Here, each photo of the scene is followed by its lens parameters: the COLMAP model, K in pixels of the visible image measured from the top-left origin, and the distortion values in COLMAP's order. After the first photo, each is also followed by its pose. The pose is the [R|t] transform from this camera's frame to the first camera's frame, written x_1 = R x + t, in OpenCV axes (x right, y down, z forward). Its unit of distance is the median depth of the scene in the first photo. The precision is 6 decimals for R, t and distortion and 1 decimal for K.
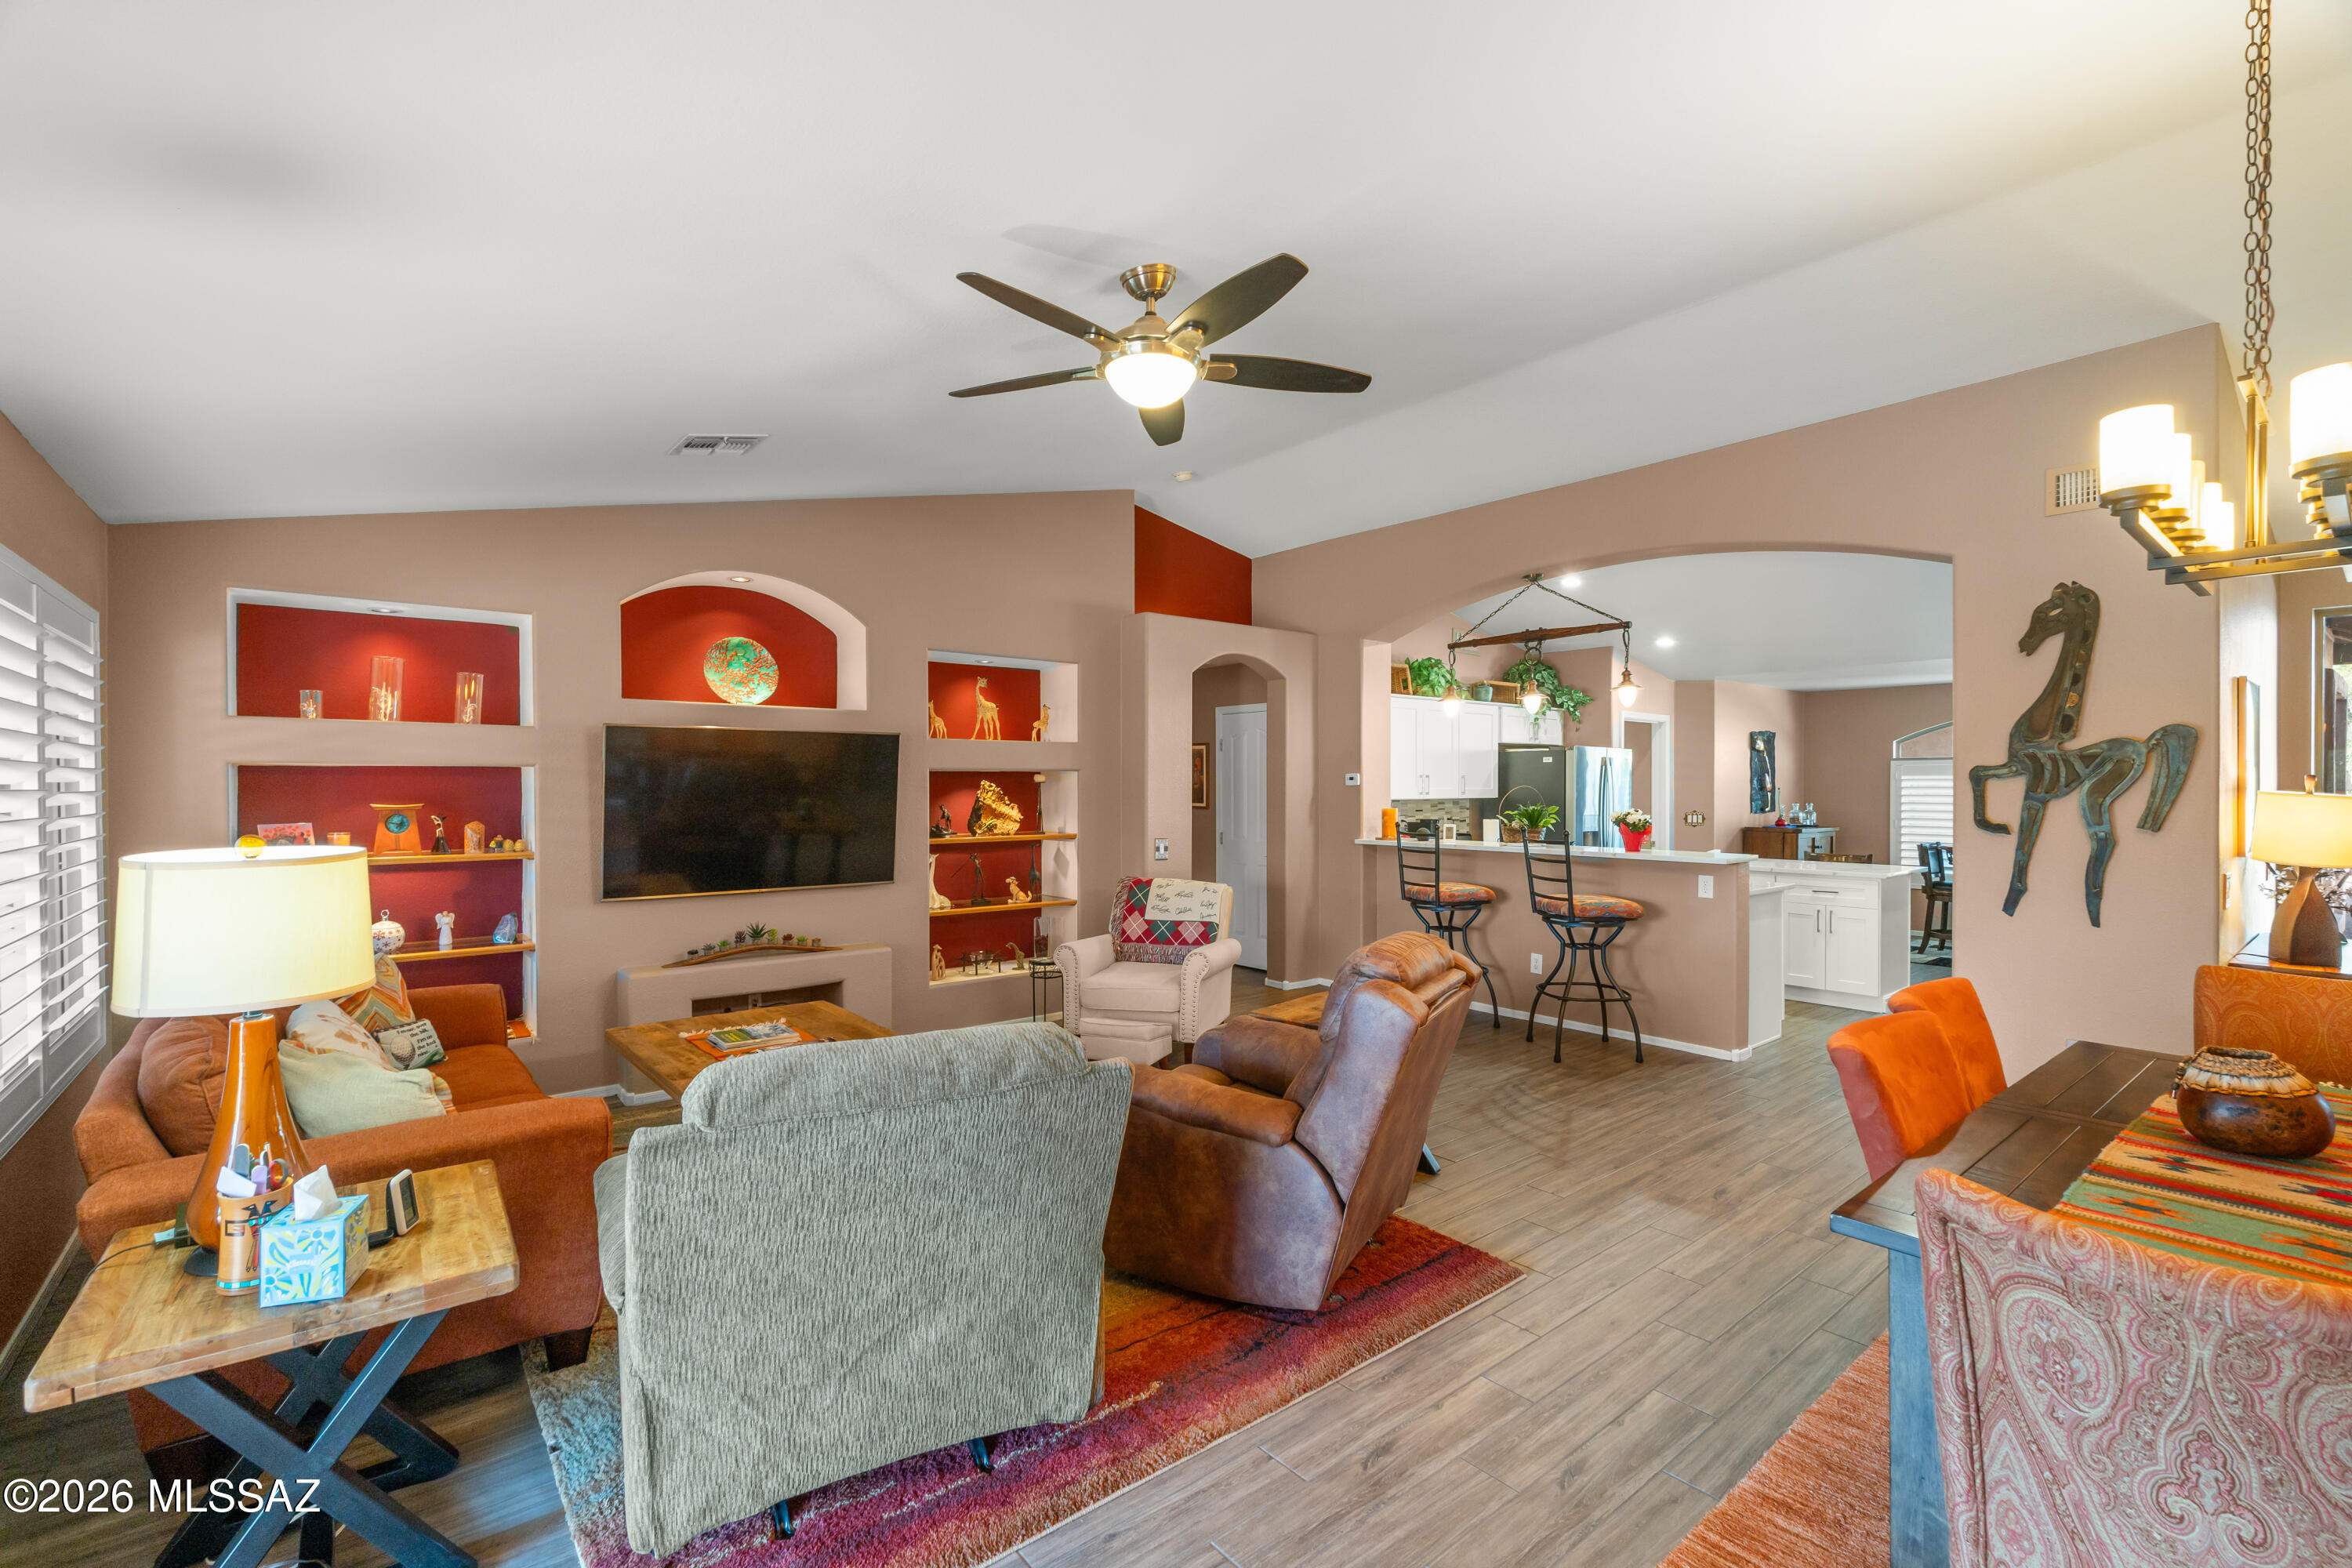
lens RADIAL K [[1028.9, 0, 1164.4], [0, 1028.9, 790.6], [0, 0, 1]] dist [-0.004572, 0.000463]
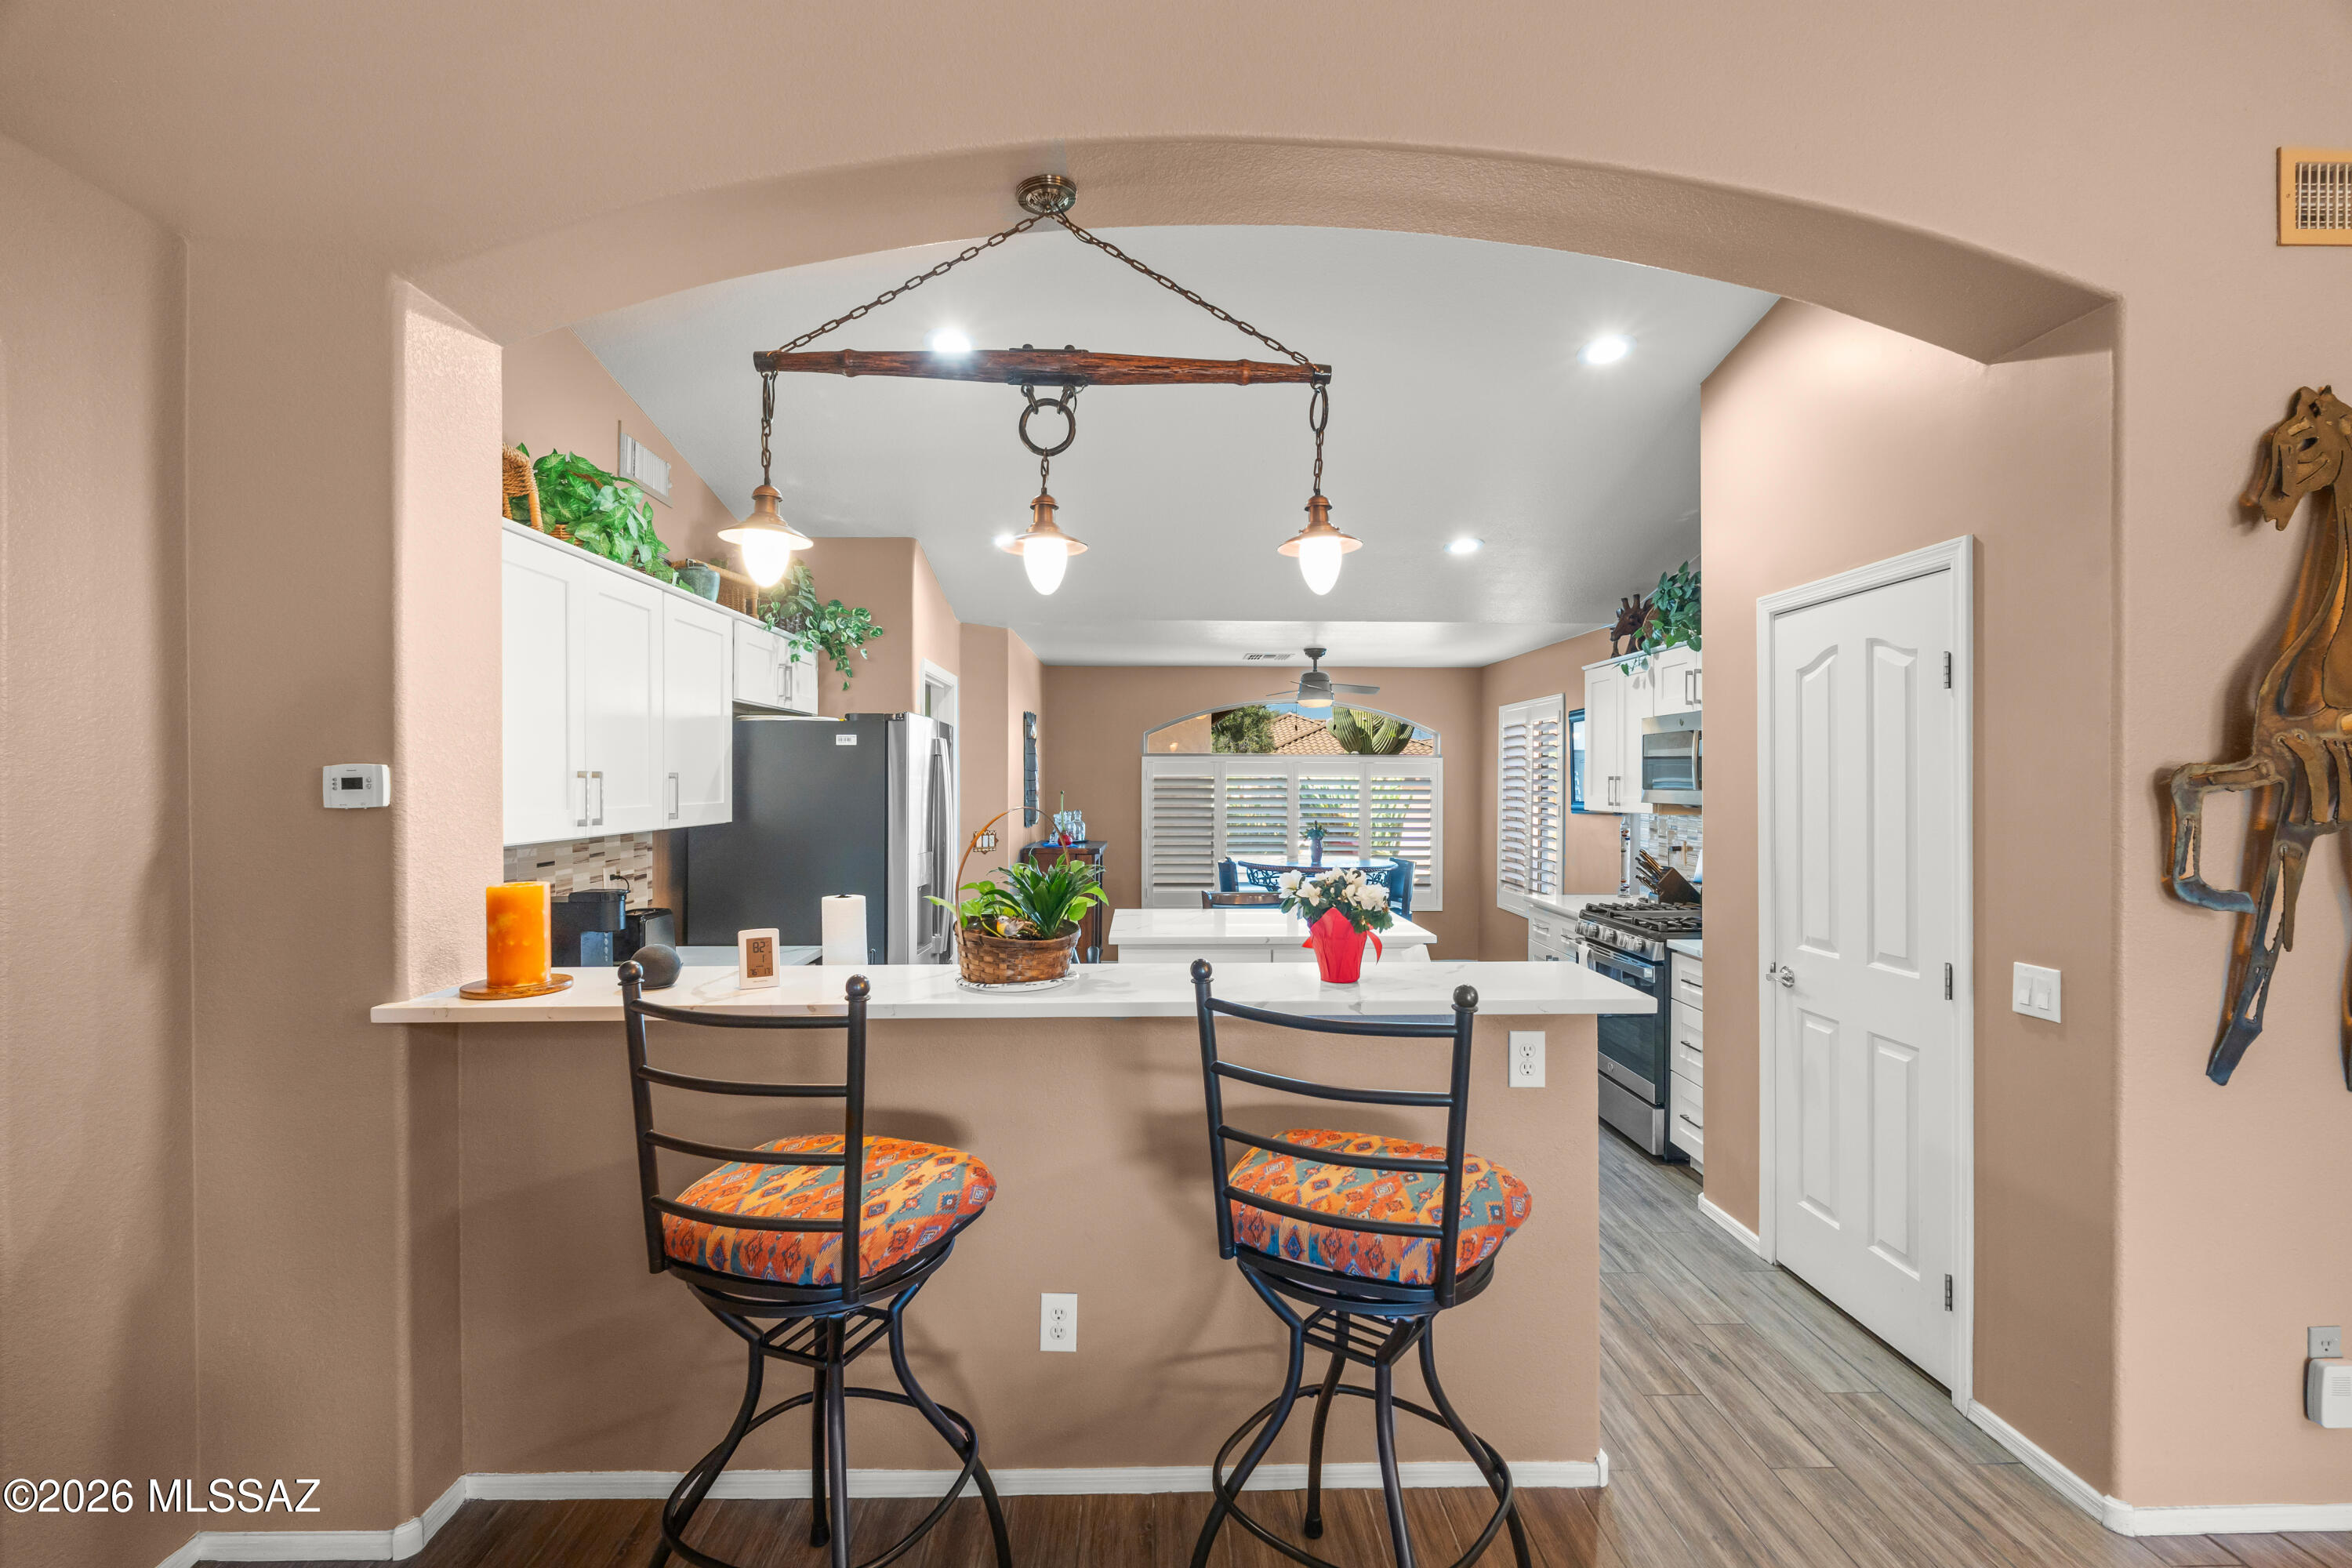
lens RADIAL K [[1028.9, 0, 1166.2], [0, 1028.9, 787.3], [0, 0, 1]] dist [-0.004572, 0.000463]
pose [[0.607421, -0.006135, 0.794356, 0.098235], [0.003659, 0.999981, 0.004926, -0.011425], [-0.794372, -0.000085, 0.607432, 0.673658]]
